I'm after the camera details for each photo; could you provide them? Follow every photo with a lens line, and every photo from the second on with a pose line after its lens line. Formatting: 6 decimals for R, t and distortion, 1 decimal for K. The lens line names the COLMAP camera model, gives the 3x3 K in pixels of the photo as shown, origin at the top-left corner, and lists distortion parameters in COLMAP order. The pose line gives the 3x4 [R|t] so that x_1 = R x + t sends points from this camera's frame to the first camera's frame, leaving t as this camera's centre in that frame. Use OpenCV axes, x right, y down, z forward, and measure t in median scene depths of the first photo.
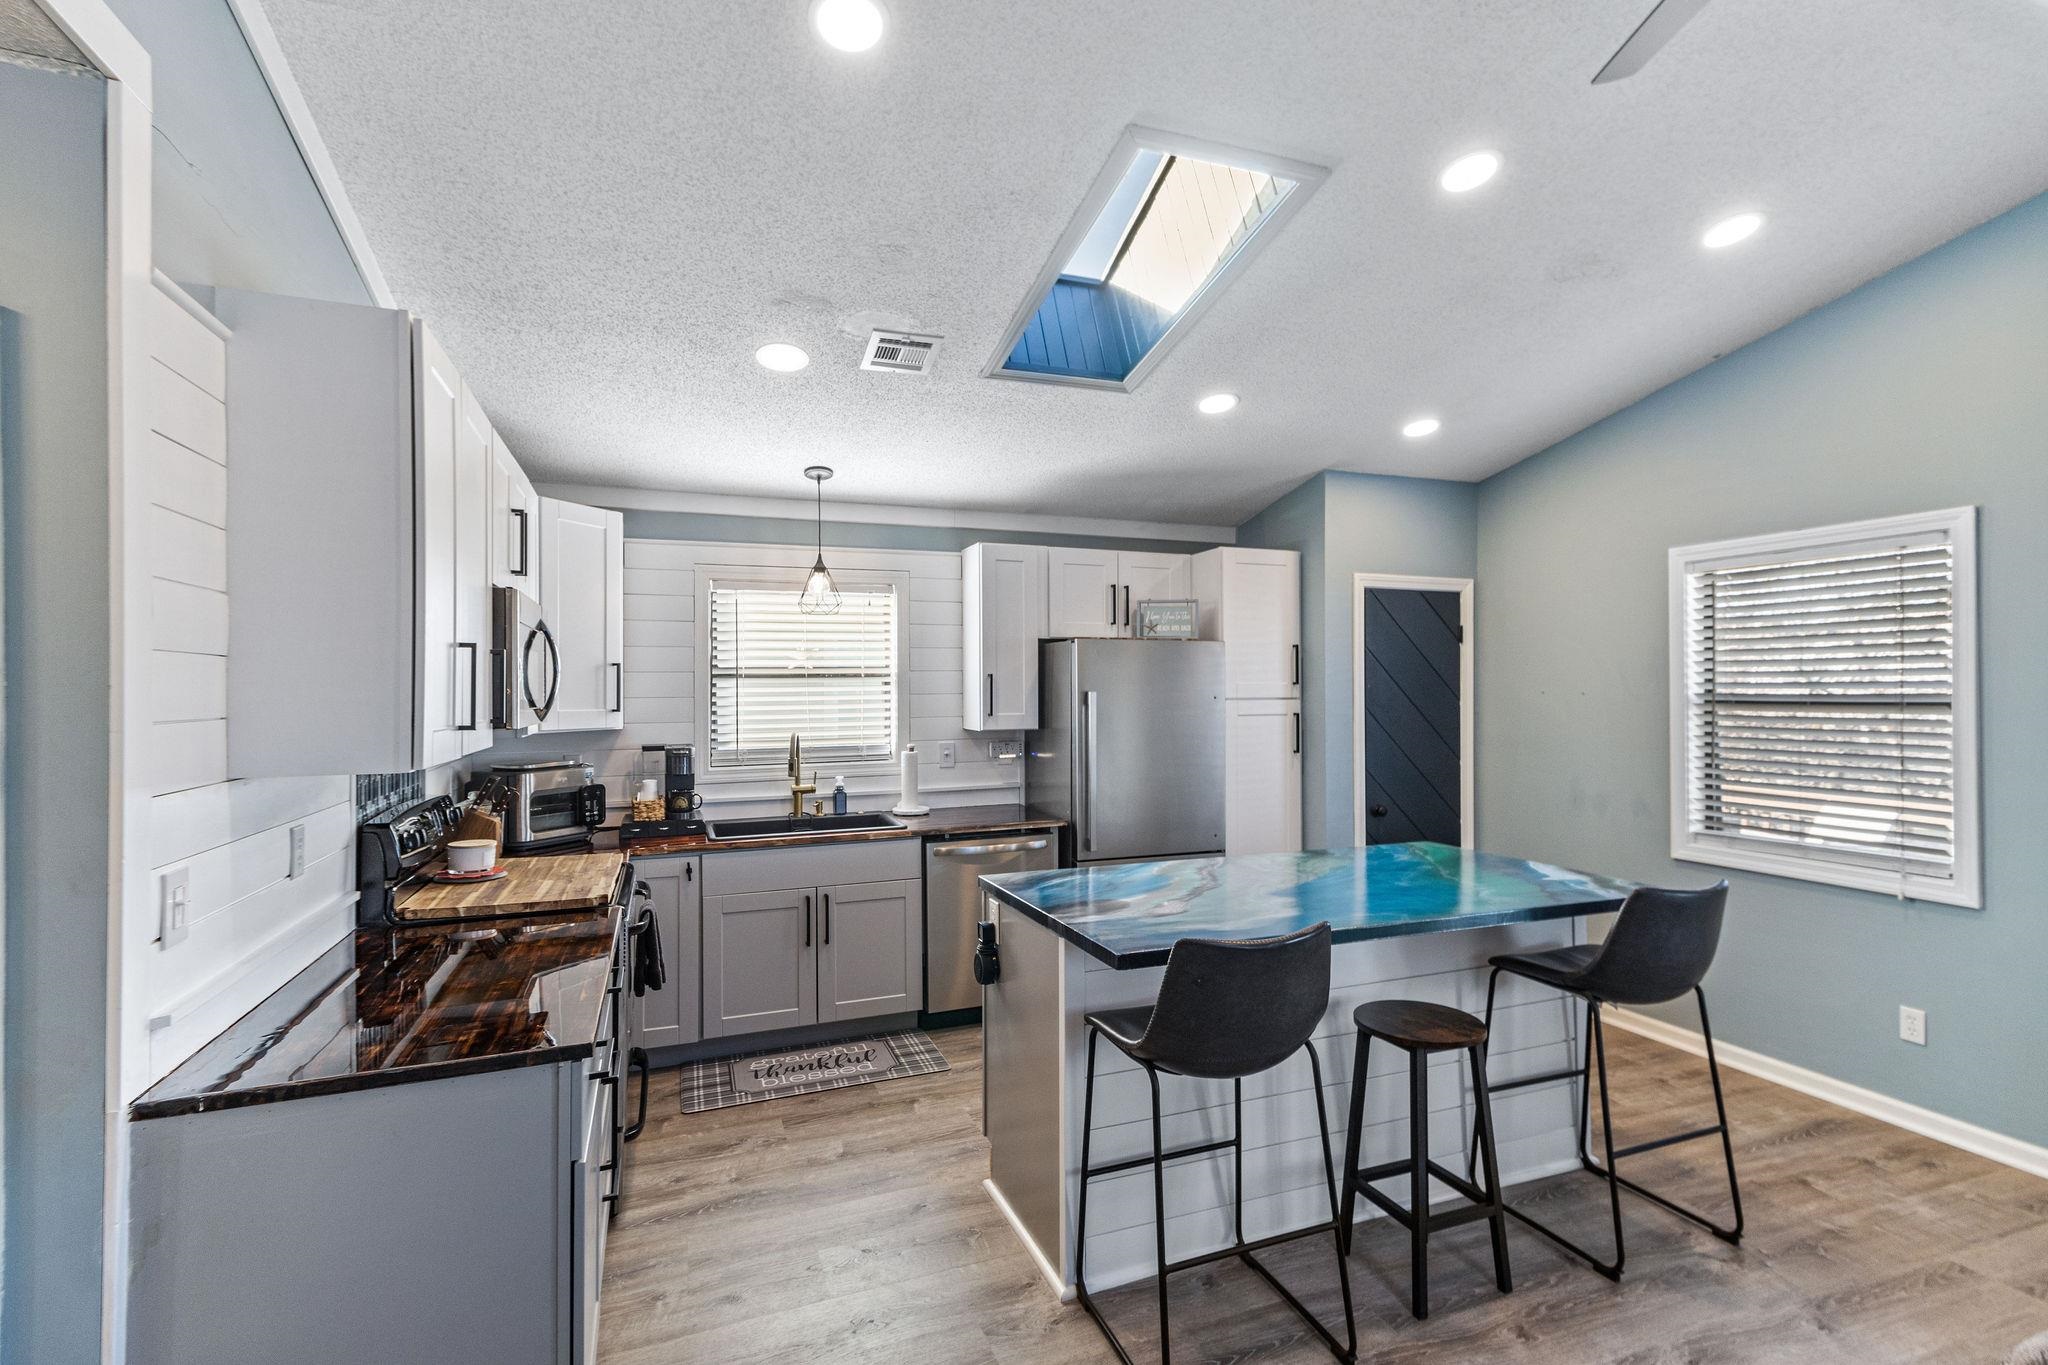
lens RADIAL K [[961.0, 0, 1037.2], [0, 961.0, 687.9], [0, 0, 1]] dist [0.017075, 0.001138]
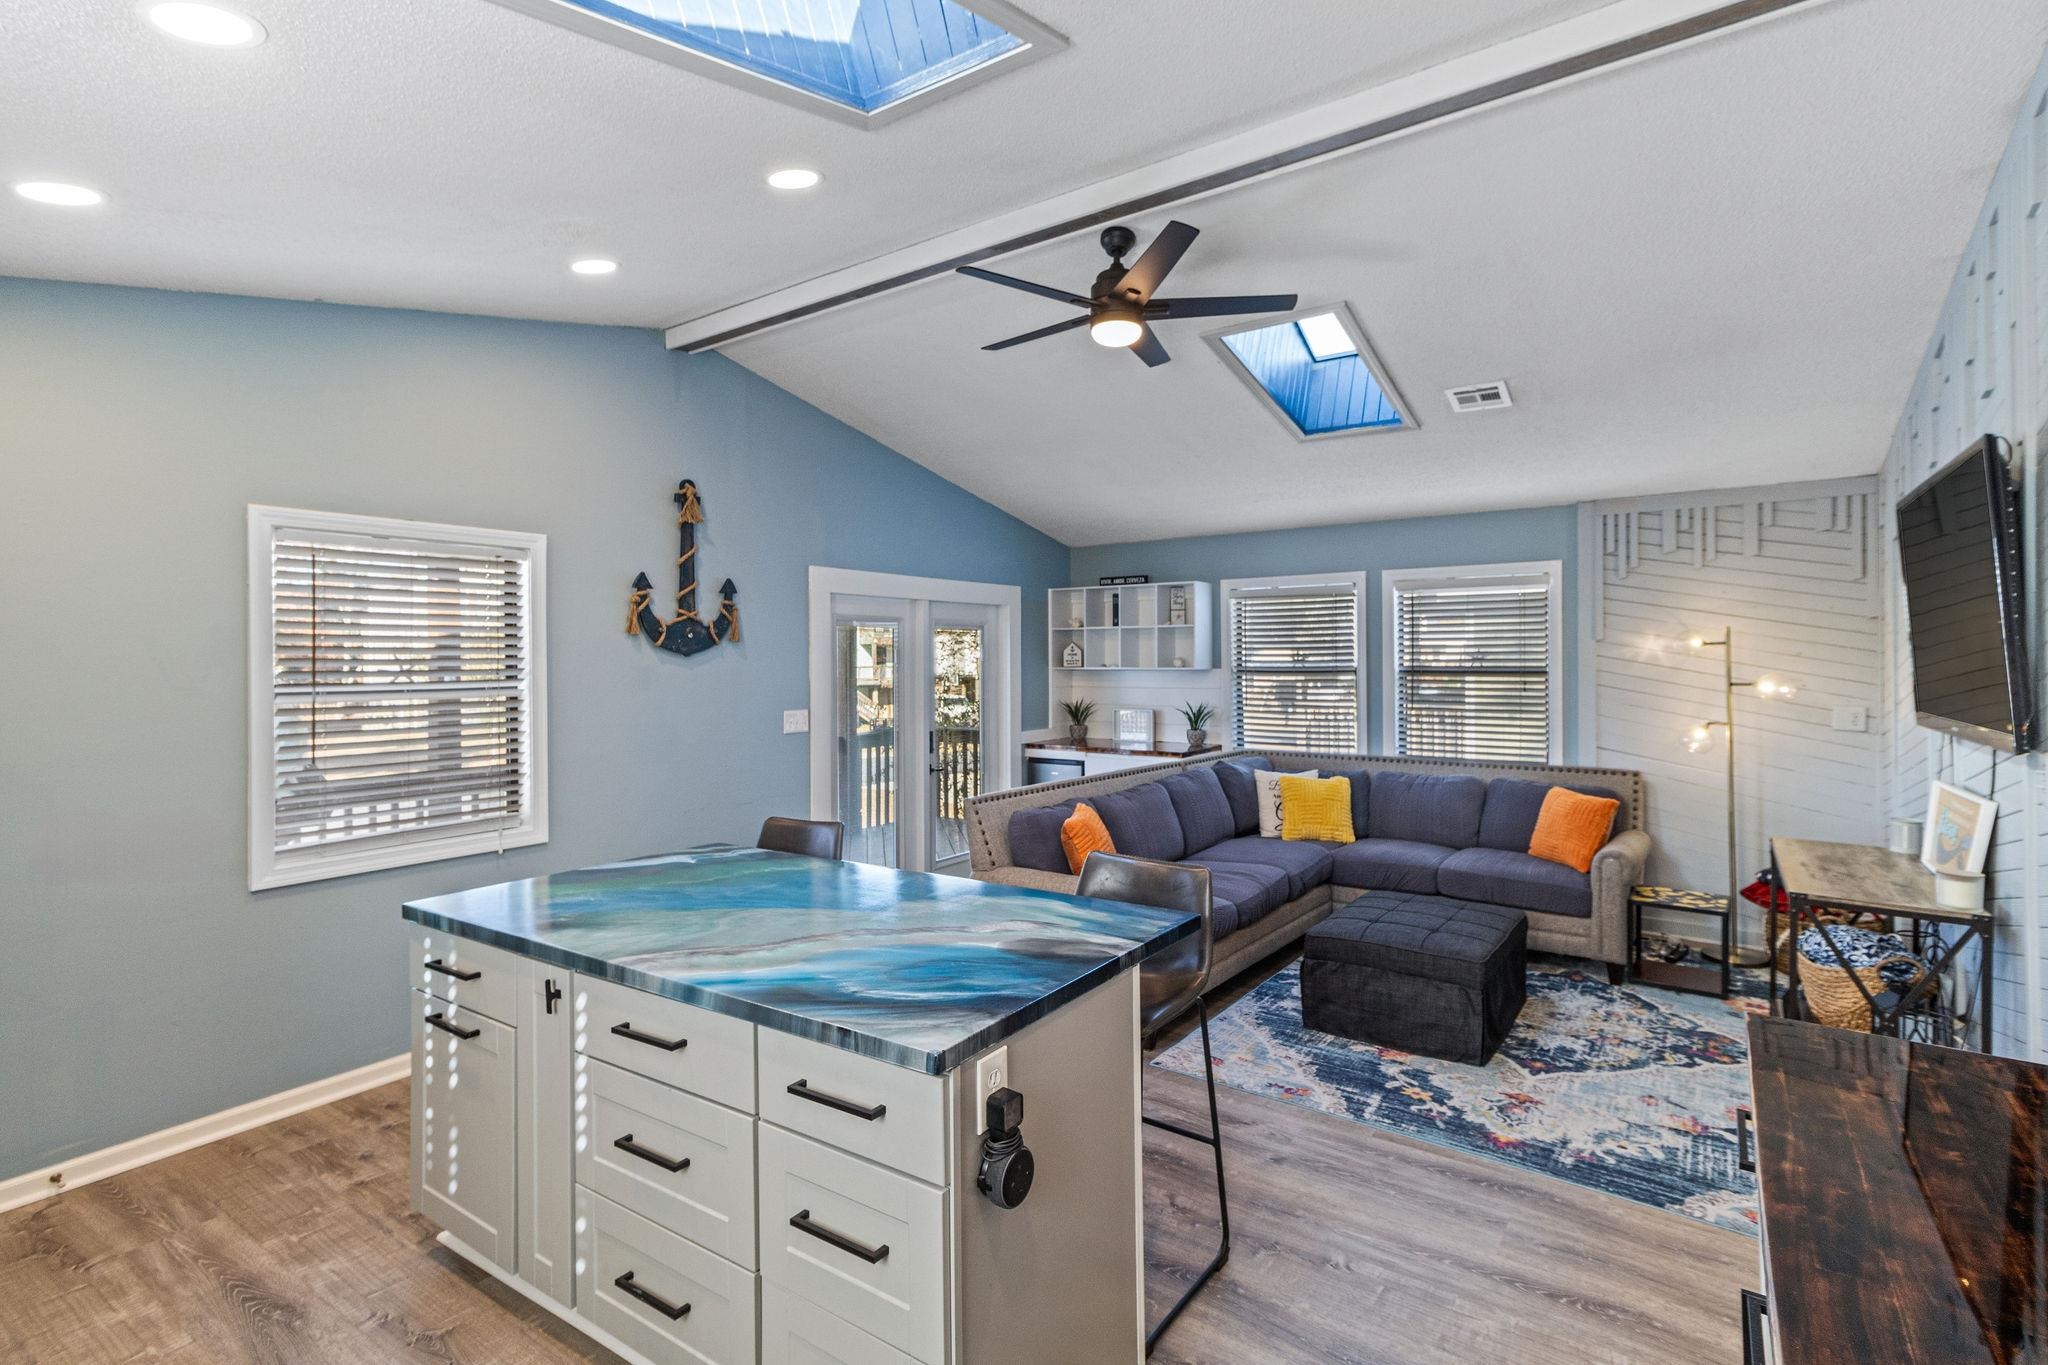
lens RADIAL K [[961.0, 0, 1033.7], [0, 961.0, 670.9], [0, 0, 1]] dist [0.017075, 0.001138]
pose [[-0.558471, -0.000302, 0.829524, -0.373149], [0.010310, 0.999920, 0.007305, -0.005823], [-0.829460, 0.012631, -0.558423, 0.918671]]
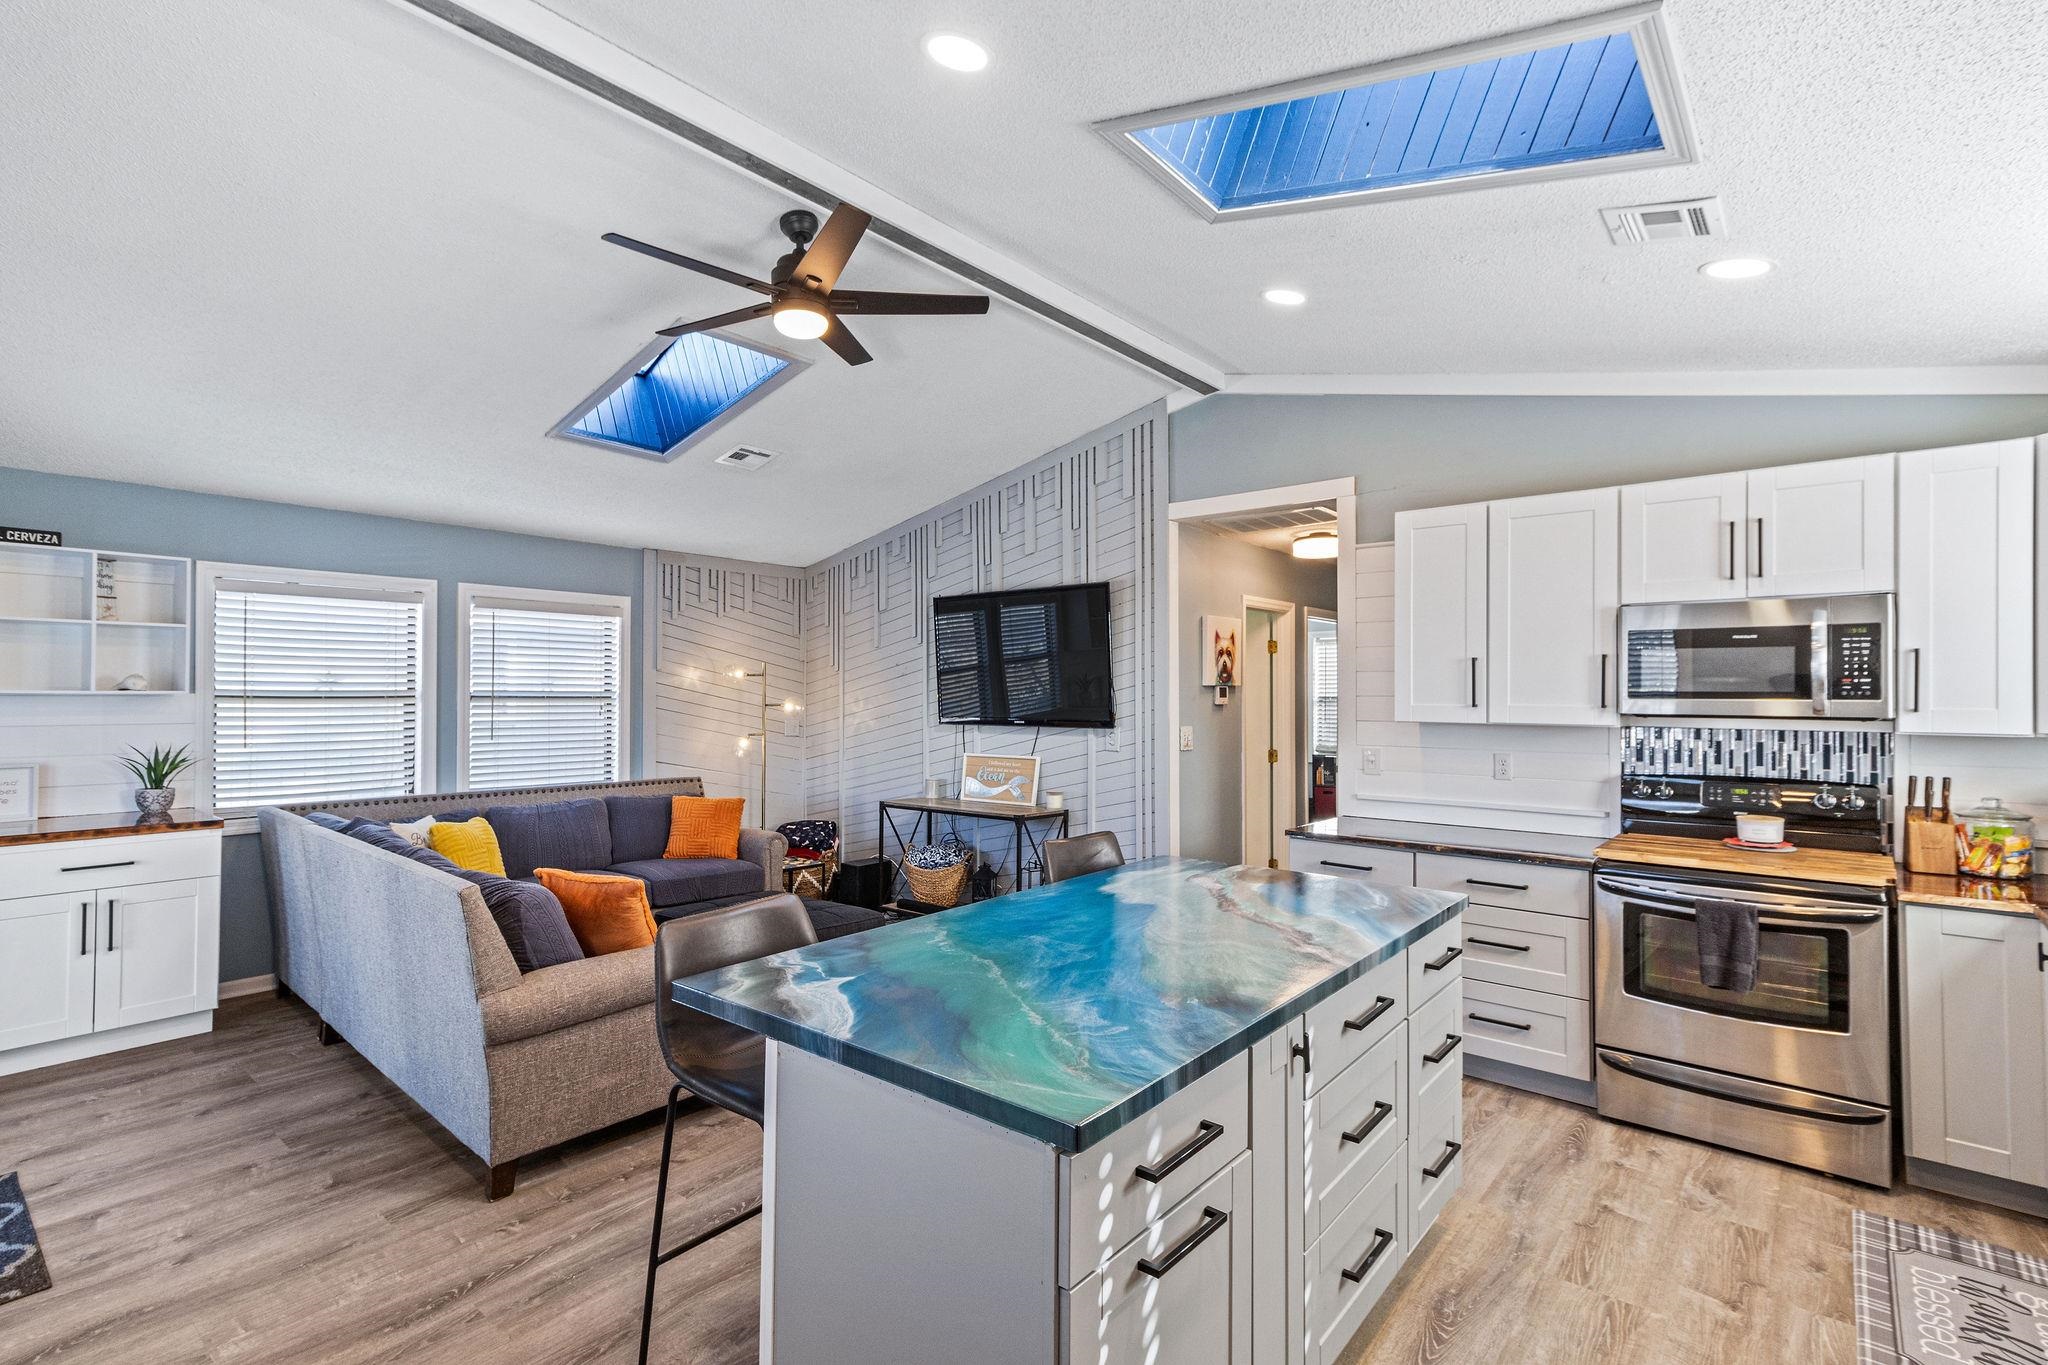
lens RADIAL K [[961.0, 0, 1038.1], [0, 961.0, 683.6], [0, 0, 1]] dist [0.017075, 0.001138]
pose [[-0.874735, -0.001157, -0.484600, 0.526412], [0.003325, 0.999959, -0.008390, 0.007315], [0.484590, -0.008950, -0.874695, 1.175503]]
